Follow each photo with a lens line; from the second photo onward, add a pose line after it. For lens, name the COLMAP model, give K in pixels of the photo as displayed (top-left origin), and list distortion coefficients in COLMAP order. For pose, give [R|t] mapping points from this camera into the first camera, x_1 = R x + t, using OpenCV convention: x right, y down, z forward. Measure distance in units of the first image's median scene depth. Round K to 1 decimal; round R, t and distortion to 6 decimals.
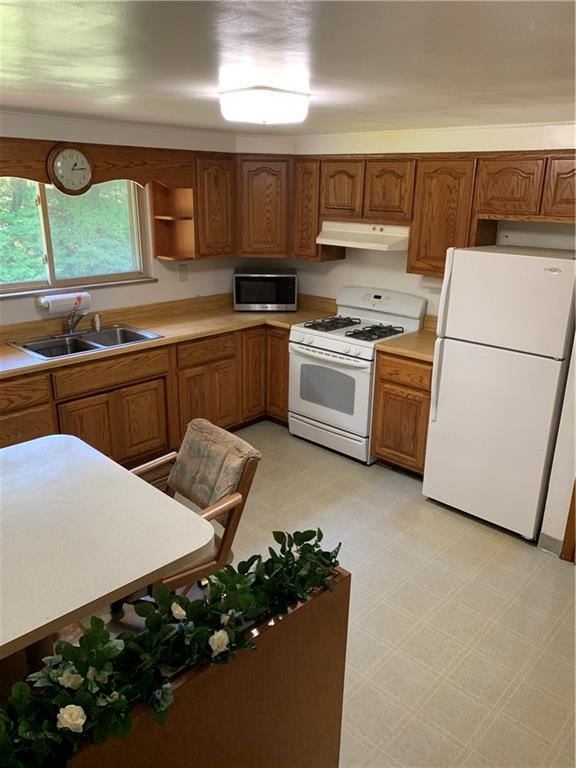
lens RADIAL K [[581.0, 0, 288.0], [0, 581.0, 384.0], [0, 0, 1]] dist [0.091293, -0.173961]
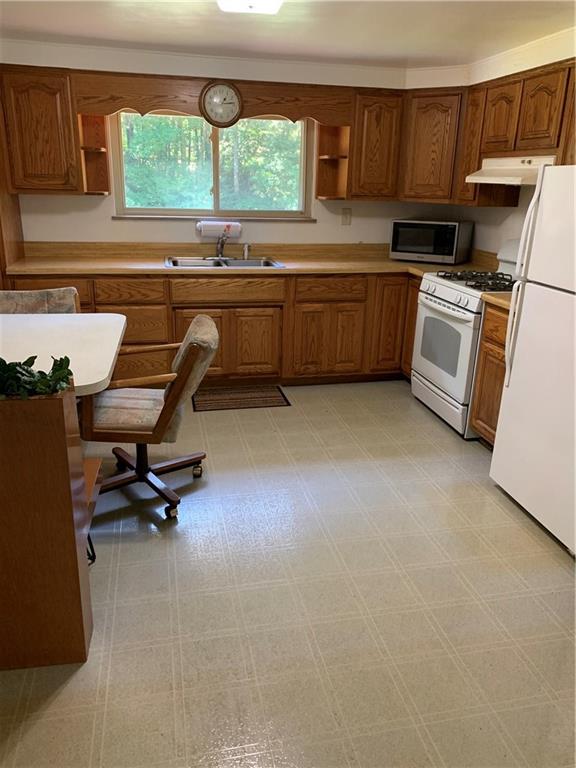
lens RADIAL K [[591.4, 0, 288.8], [0, 591.4, 377.5], [0, 0, 1]] dist [0.056029, -0.058795]
pose [[0.822862, 0.183597, -0.537764, 0.382543], [-0.193019, 0.980405, 0.039370, 0.067215], [0.534455, 0.071402, 0.842176, 0.121768]]
